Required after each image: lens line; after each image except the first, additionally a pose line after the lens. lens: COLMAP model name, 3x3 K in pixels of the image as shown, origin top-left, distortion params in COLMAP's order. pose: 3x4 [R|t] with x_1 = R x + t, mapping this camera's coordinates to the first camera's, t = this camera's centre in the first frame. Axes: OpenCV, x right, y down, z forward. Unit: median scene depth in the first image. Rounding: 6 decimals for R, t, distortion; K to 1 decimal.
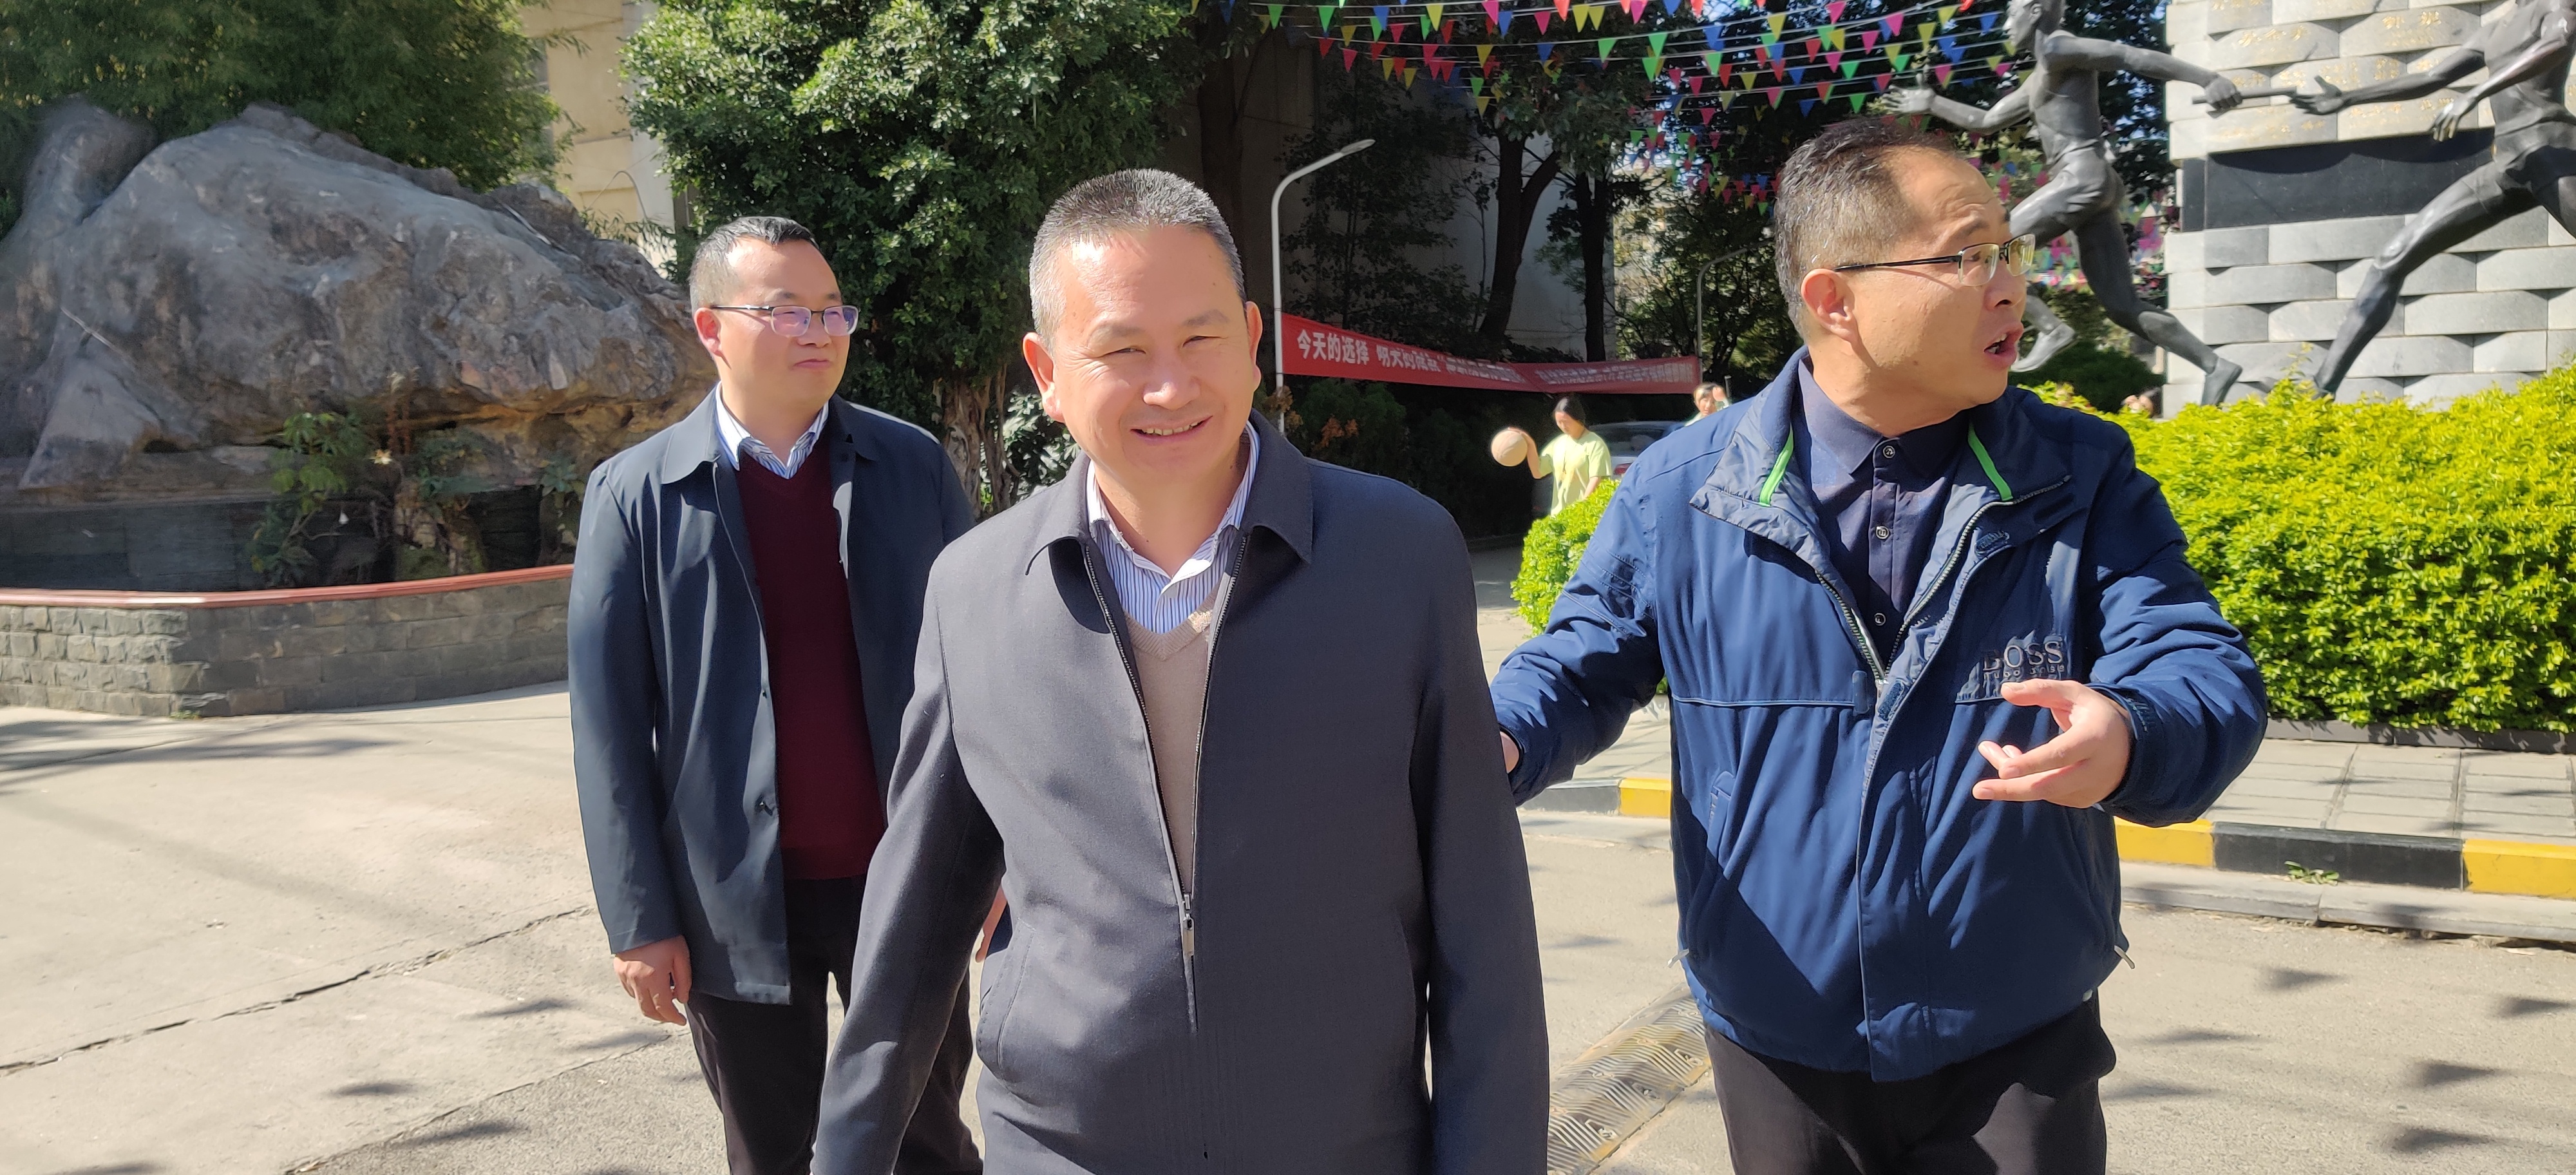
lens RADIAL K [[1954.4, 0, 1243.1], [0, 1954.4, 574.0], [0, 0, 1]] dist [0.040546, -0.030984]
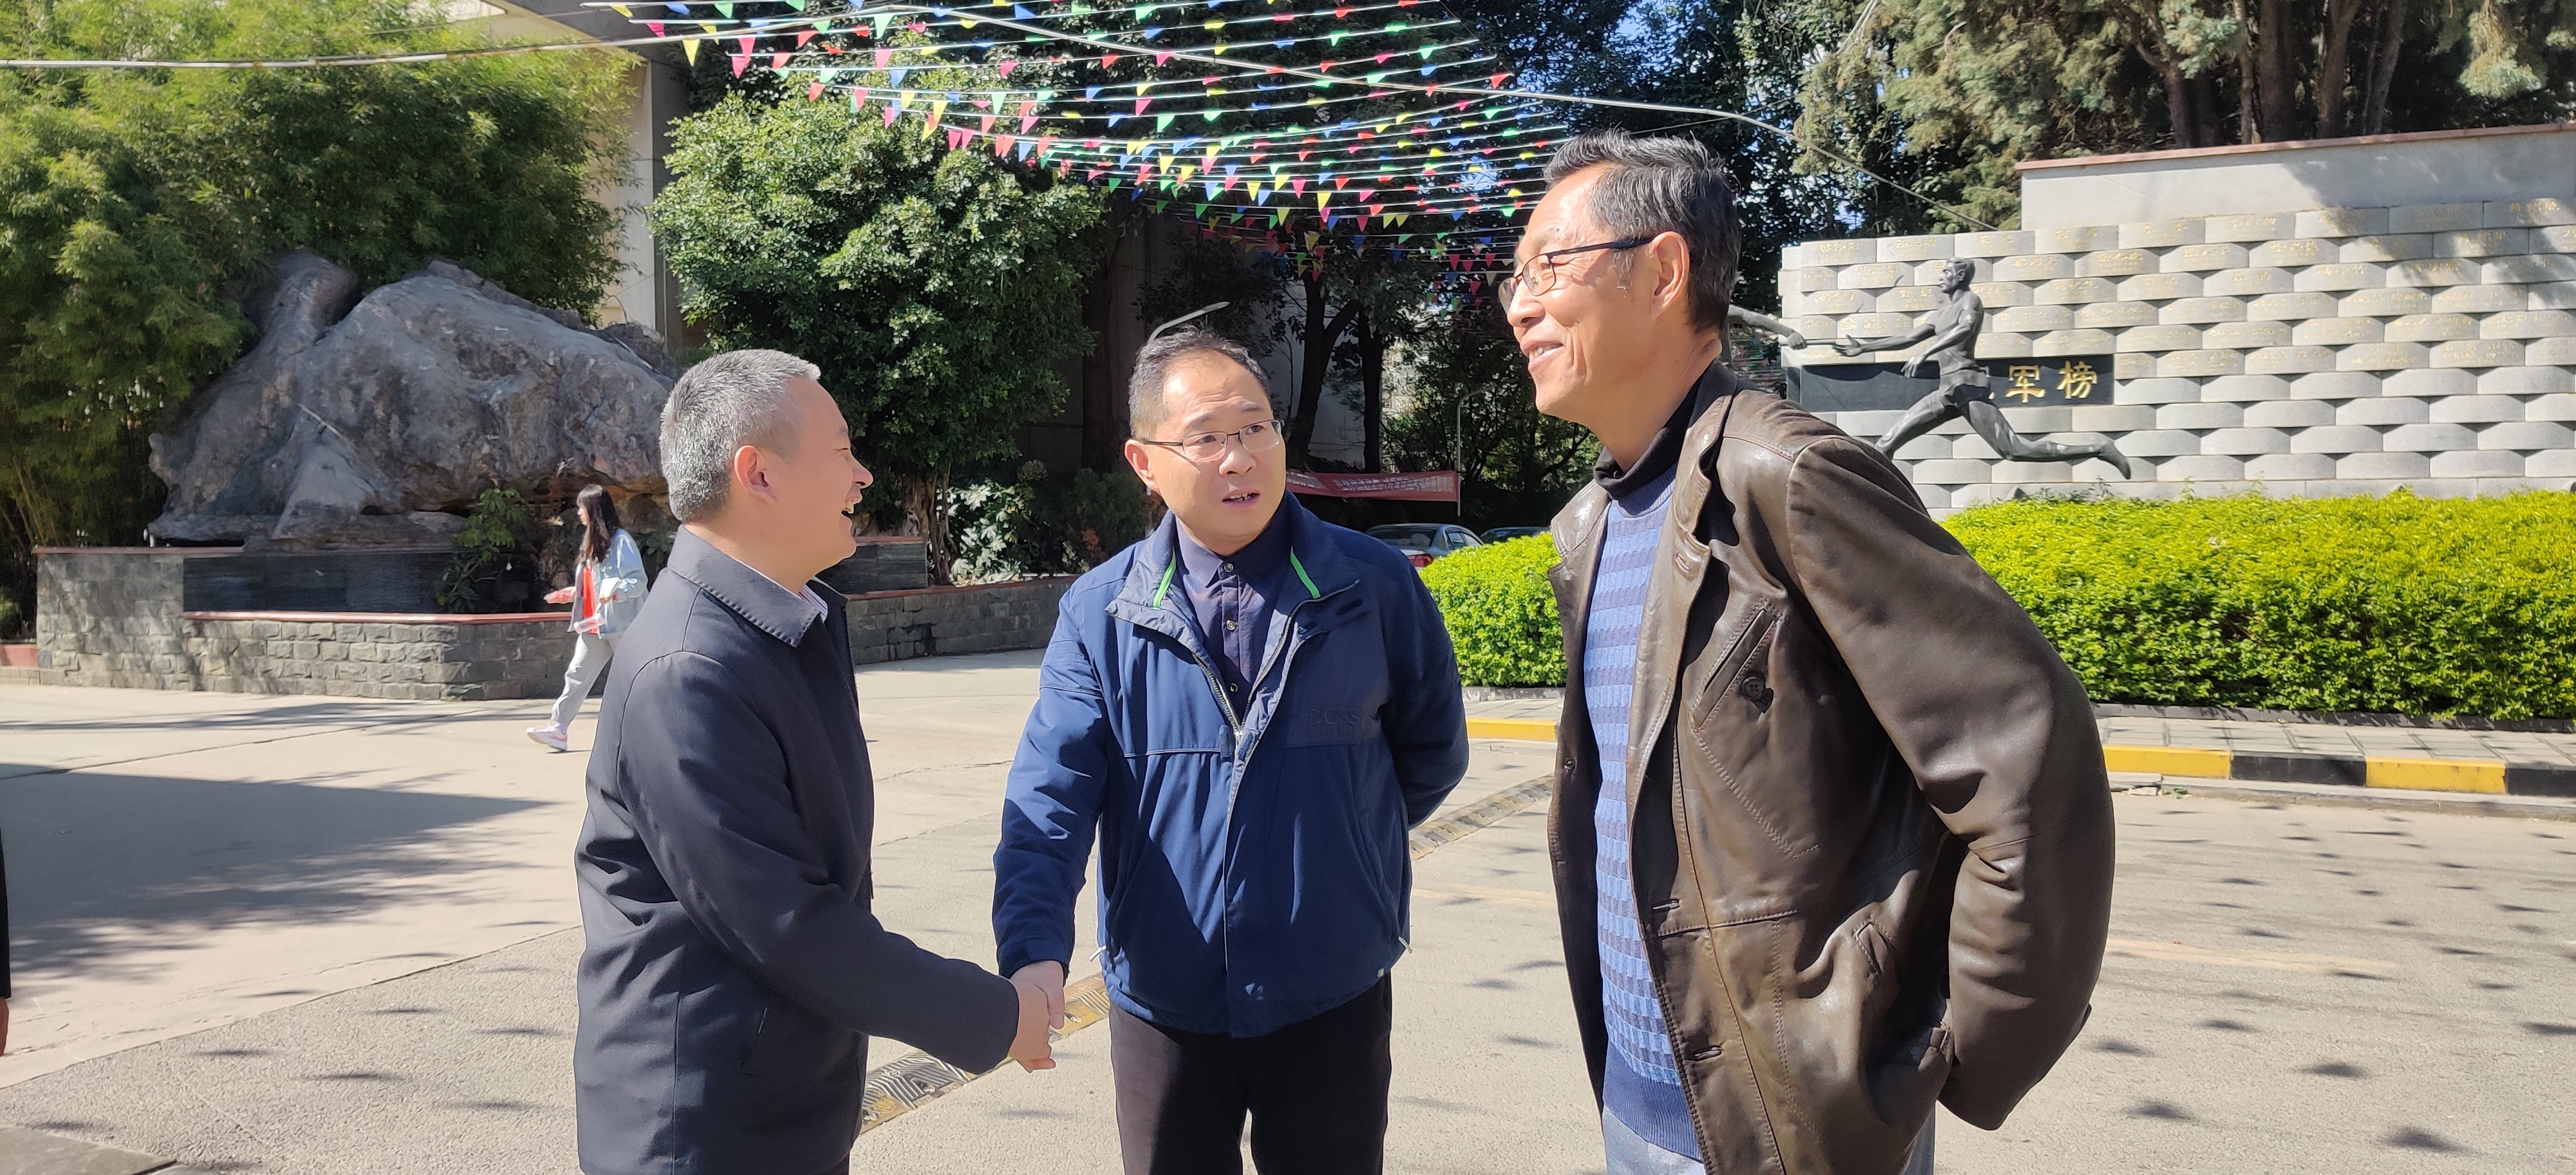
lens RADIAL K [[1954.4, 0, 1247.7], [0, 1954.4, 545.0], [0, 0, 1]] dist [0.040546, -0.030984]
pose [[0.990673, 0.027051, 0.133552, -0.131270], [-0.018537, 0.997740, -0.064592, 0.034288], [-0.134998, 0.061514, 0.988935, -0.404218]]
